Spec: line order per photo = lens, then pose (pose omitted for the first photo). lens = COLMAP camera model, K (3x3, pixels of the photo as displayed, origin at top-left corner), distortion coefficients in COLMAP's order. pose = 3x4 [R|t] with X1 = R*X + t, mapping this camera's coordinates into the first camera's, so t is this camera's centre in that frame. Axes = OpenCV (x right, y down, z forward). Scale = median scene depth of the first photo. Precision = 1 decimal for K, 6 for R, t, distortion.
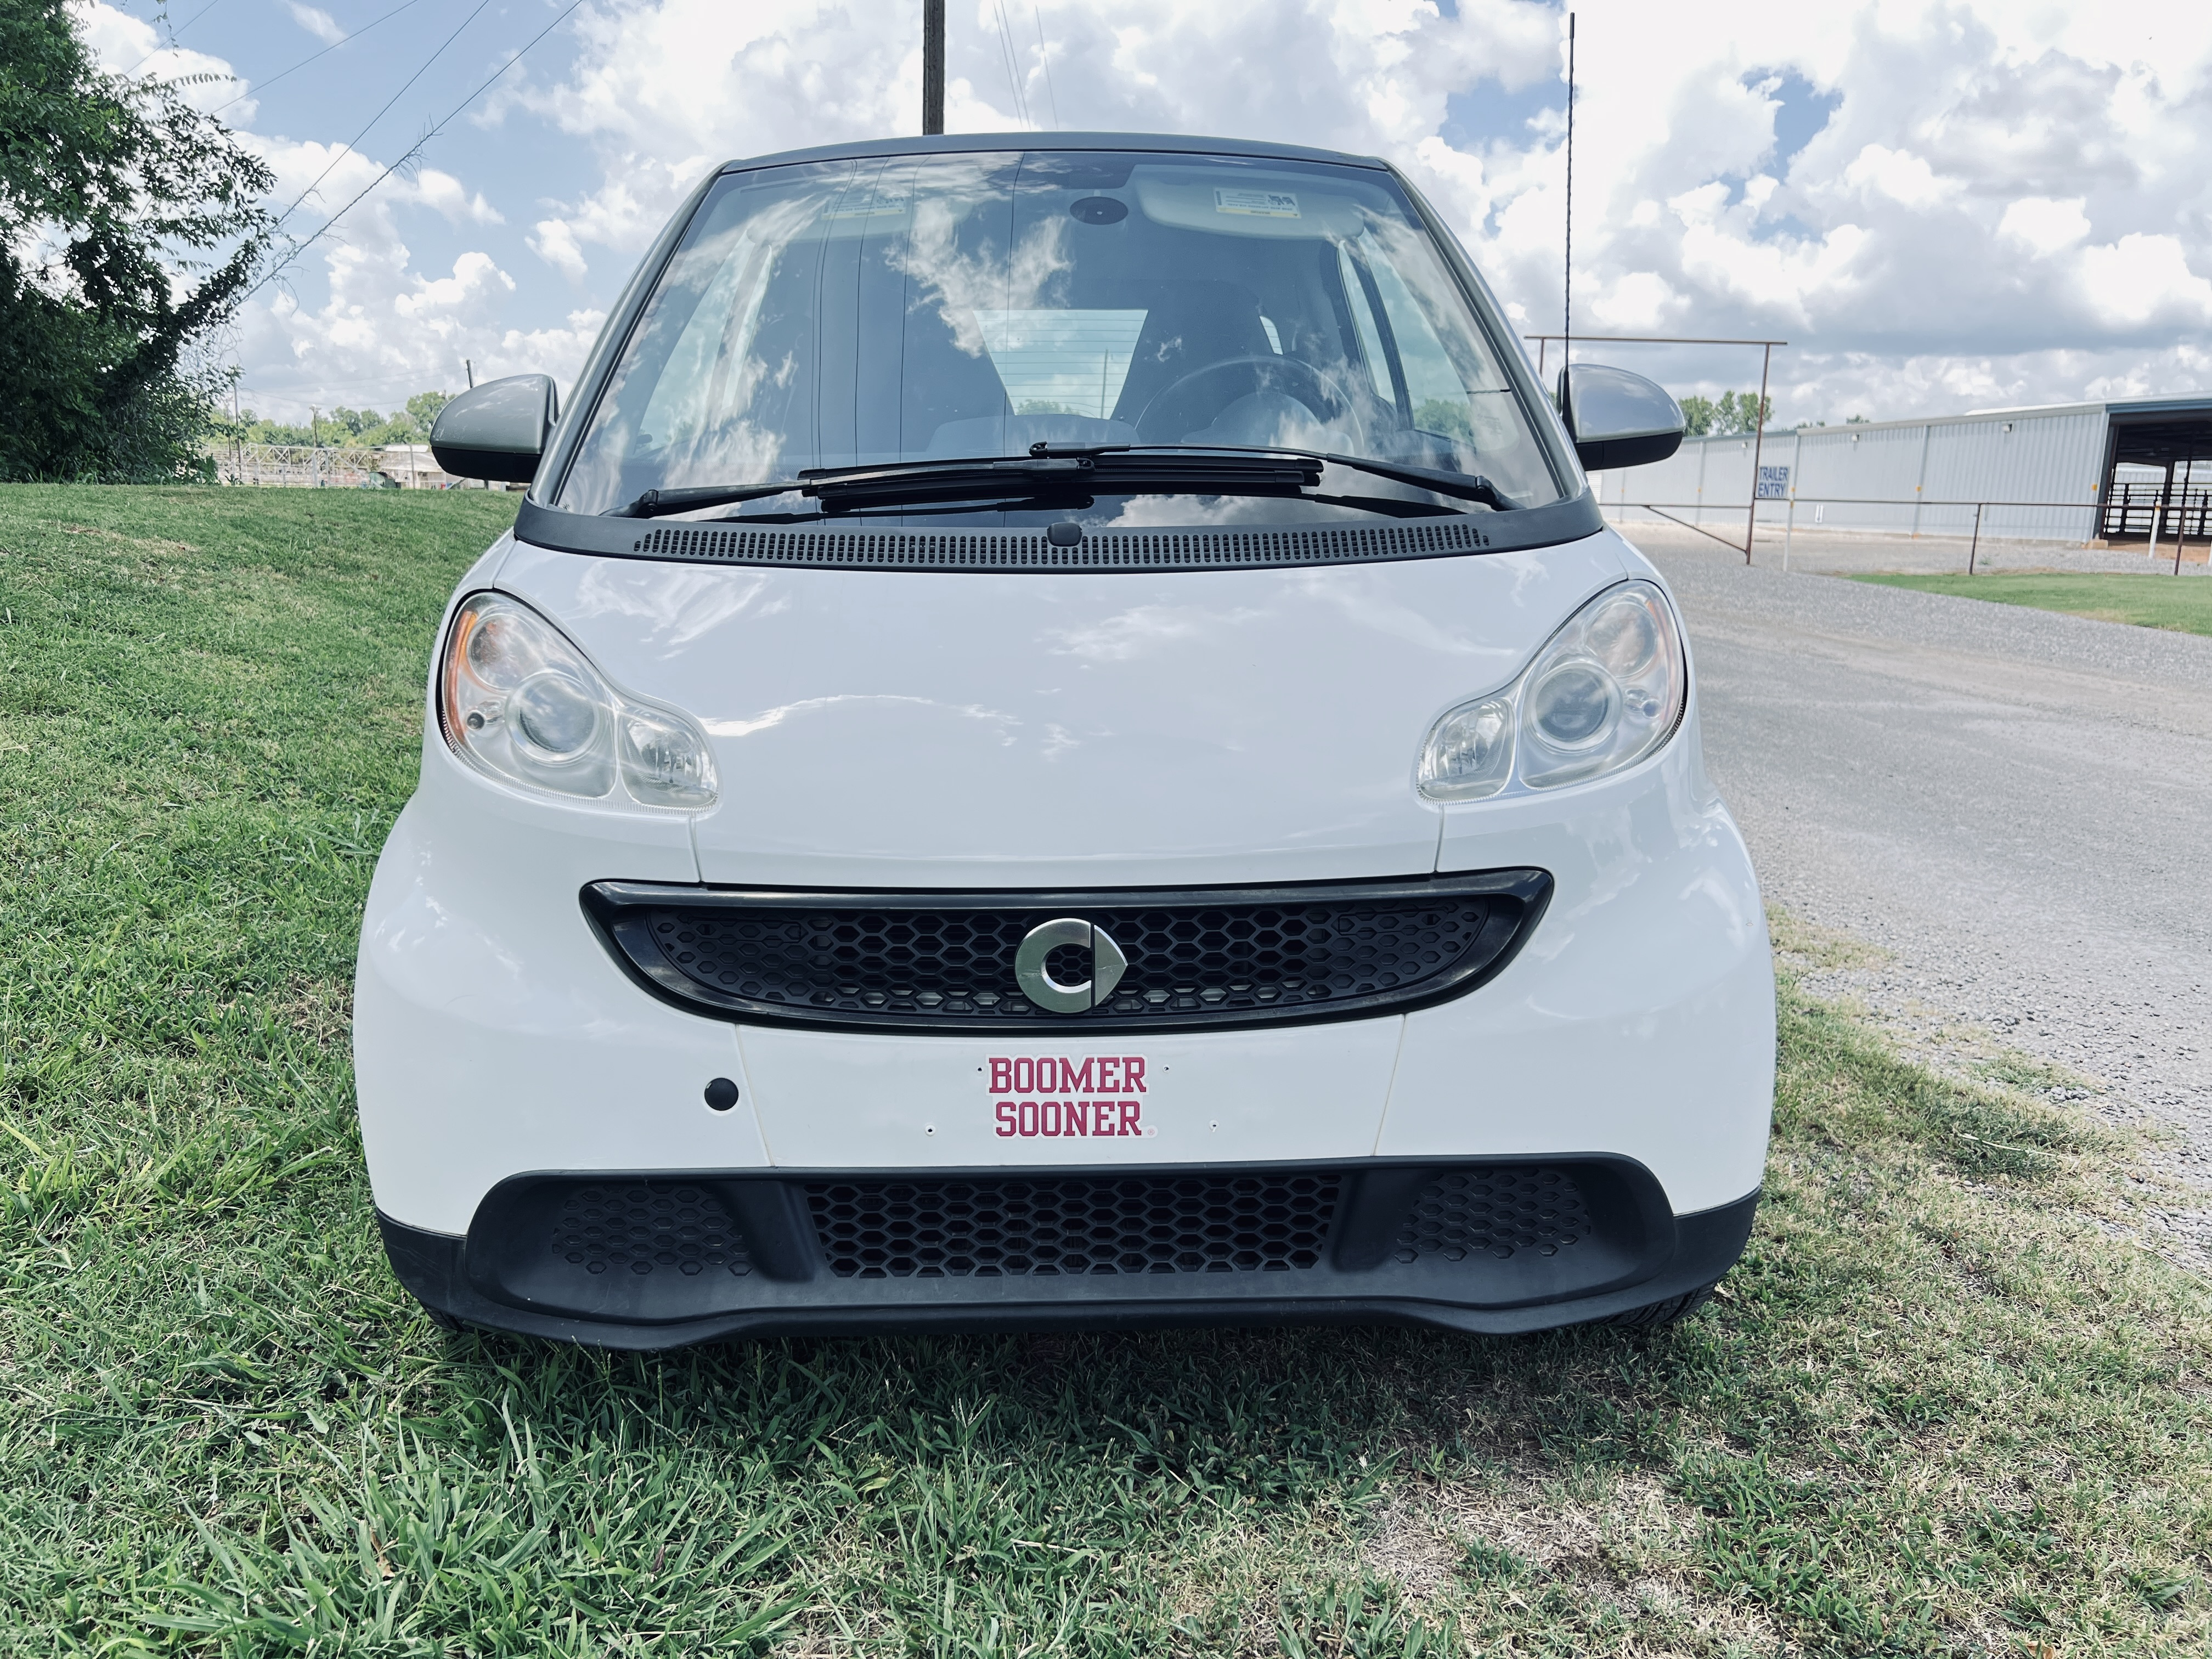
lens RADIAL K [[1668.6, 0, 1098.5], [0, 1668.6, 842.8], [0, 0, 1]] dist [0.039326, -0.043929]
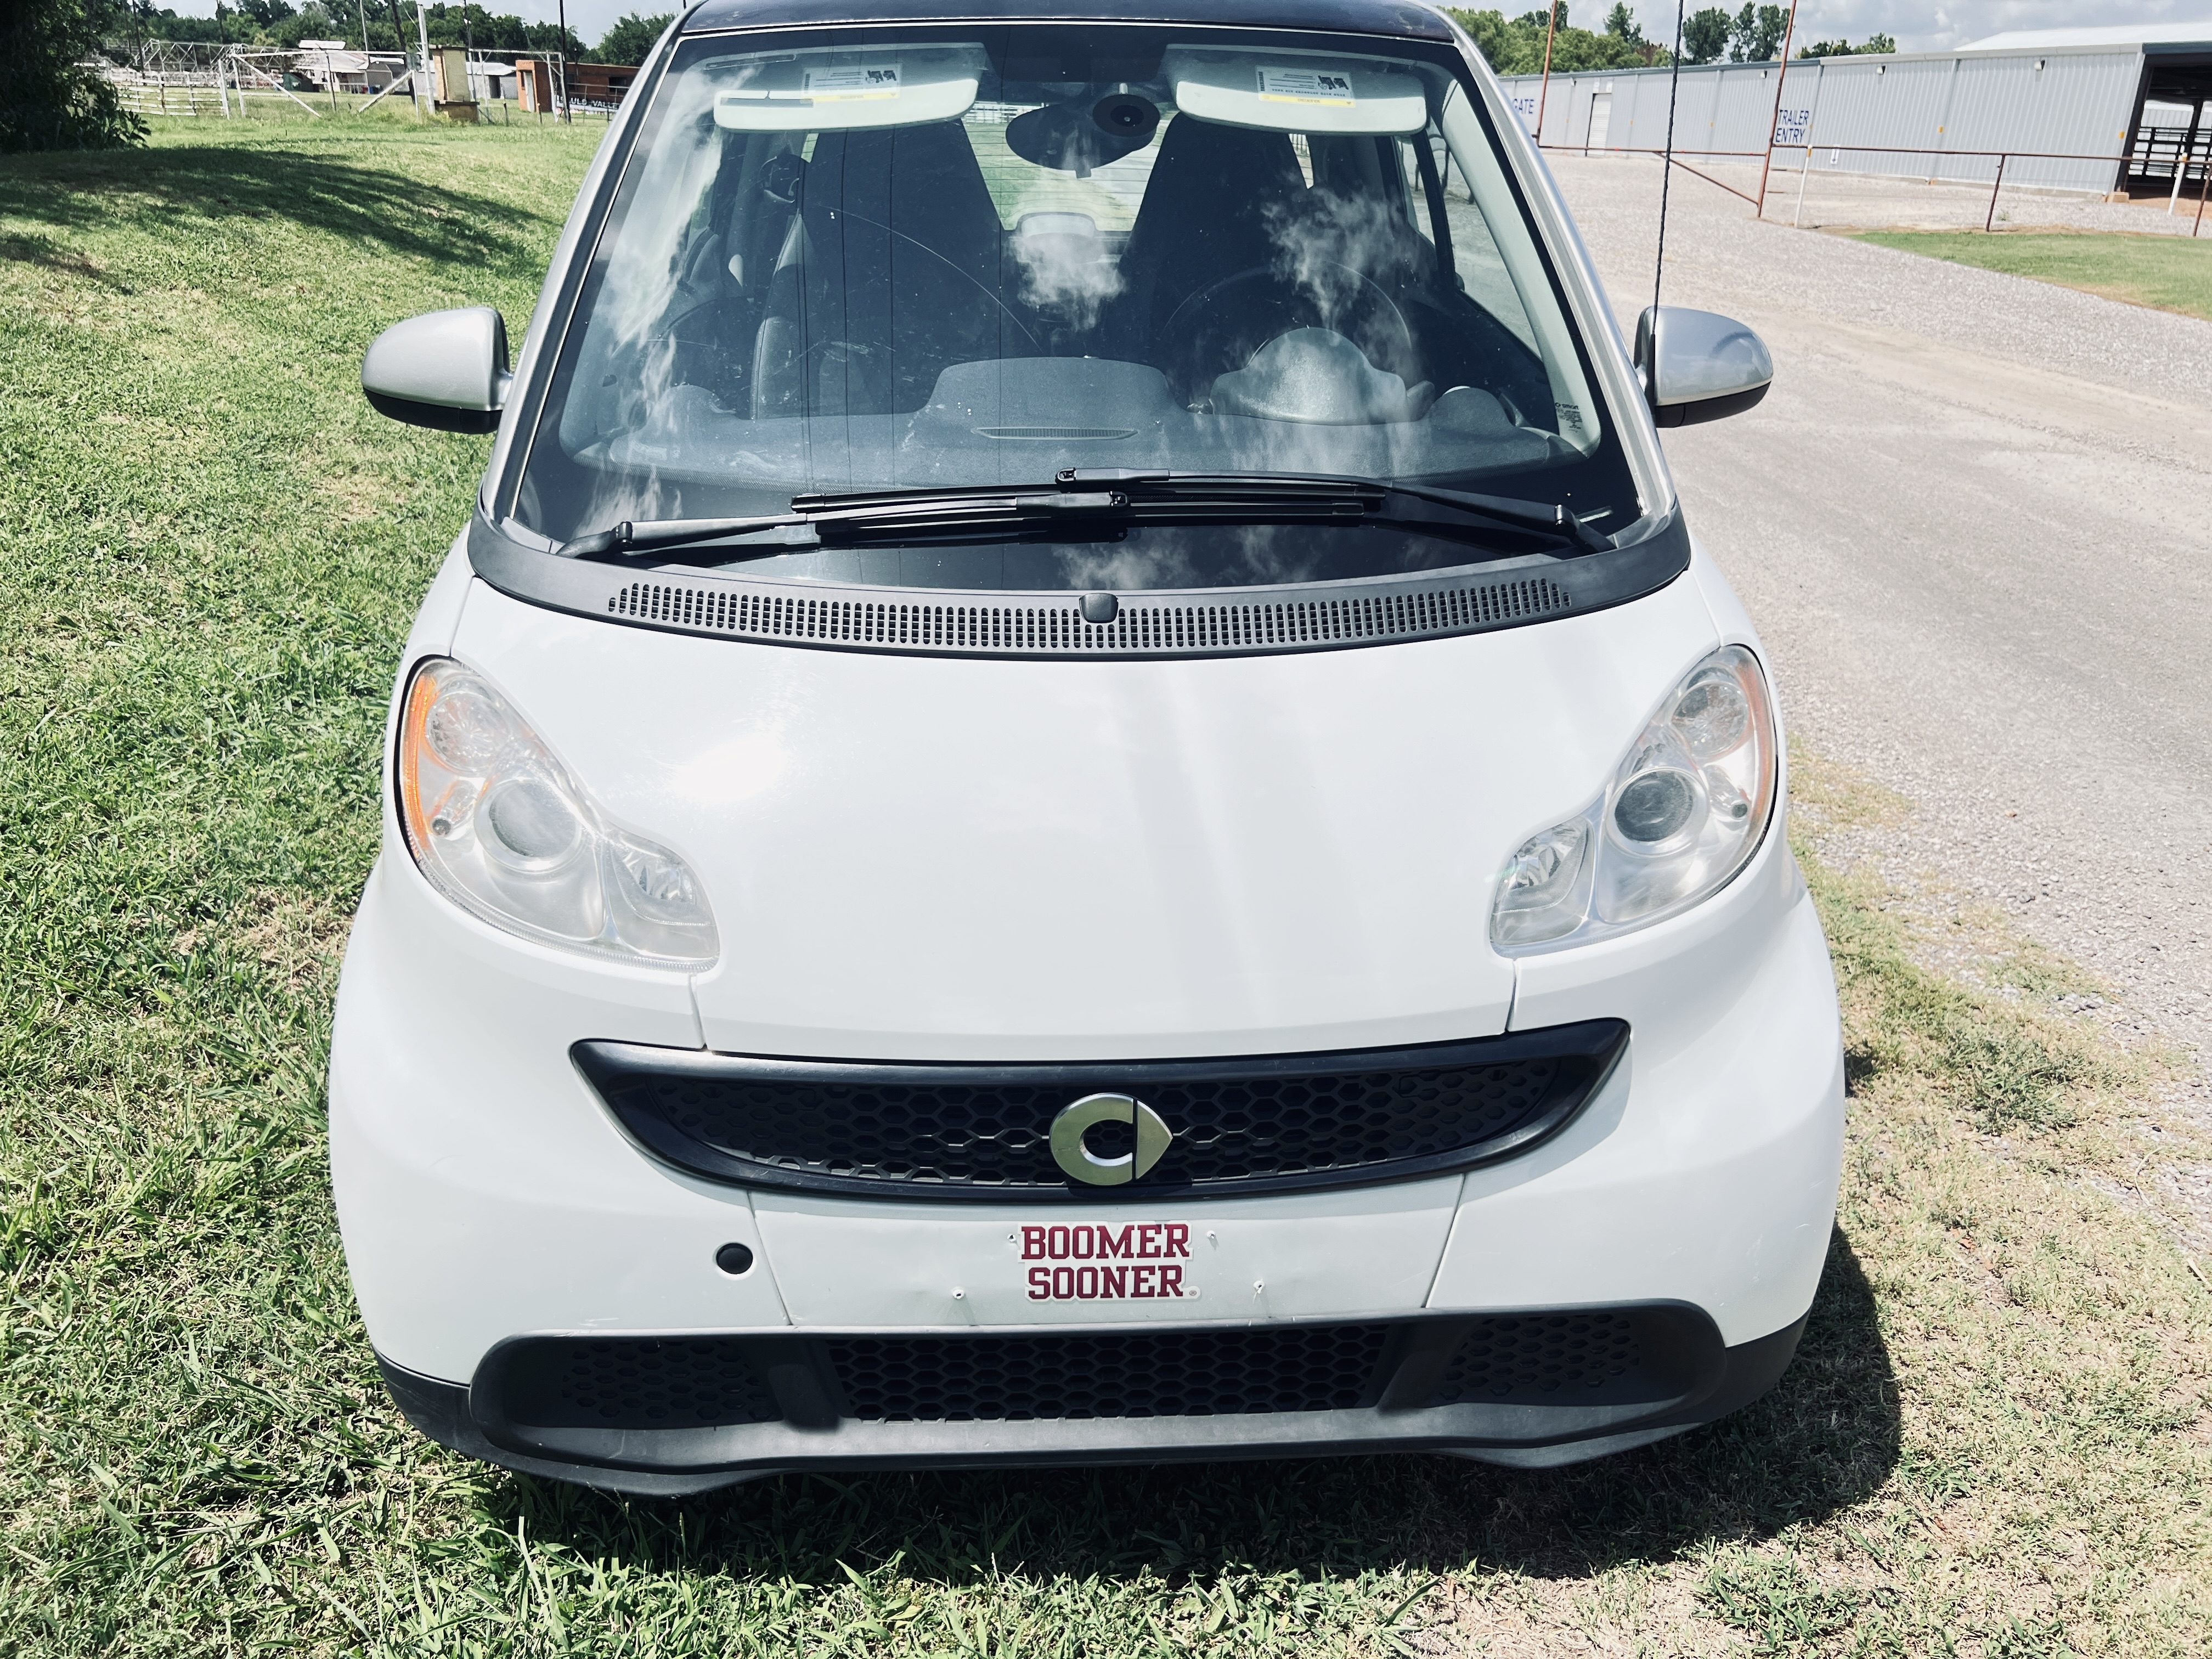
lens RADIAL K [[1668.6, 0, 1117.8], [0, 1668.6, 816.9], [0, 0, 1]] dist [0.039326, -0.043929]
pose [[0.999597, 0.004001, 0.028090, -0.037590], [-0.009434, 0.980549, 0.196048, -0.269615], [-0.026760, -0.196234, 0.980192, 0.119461]]
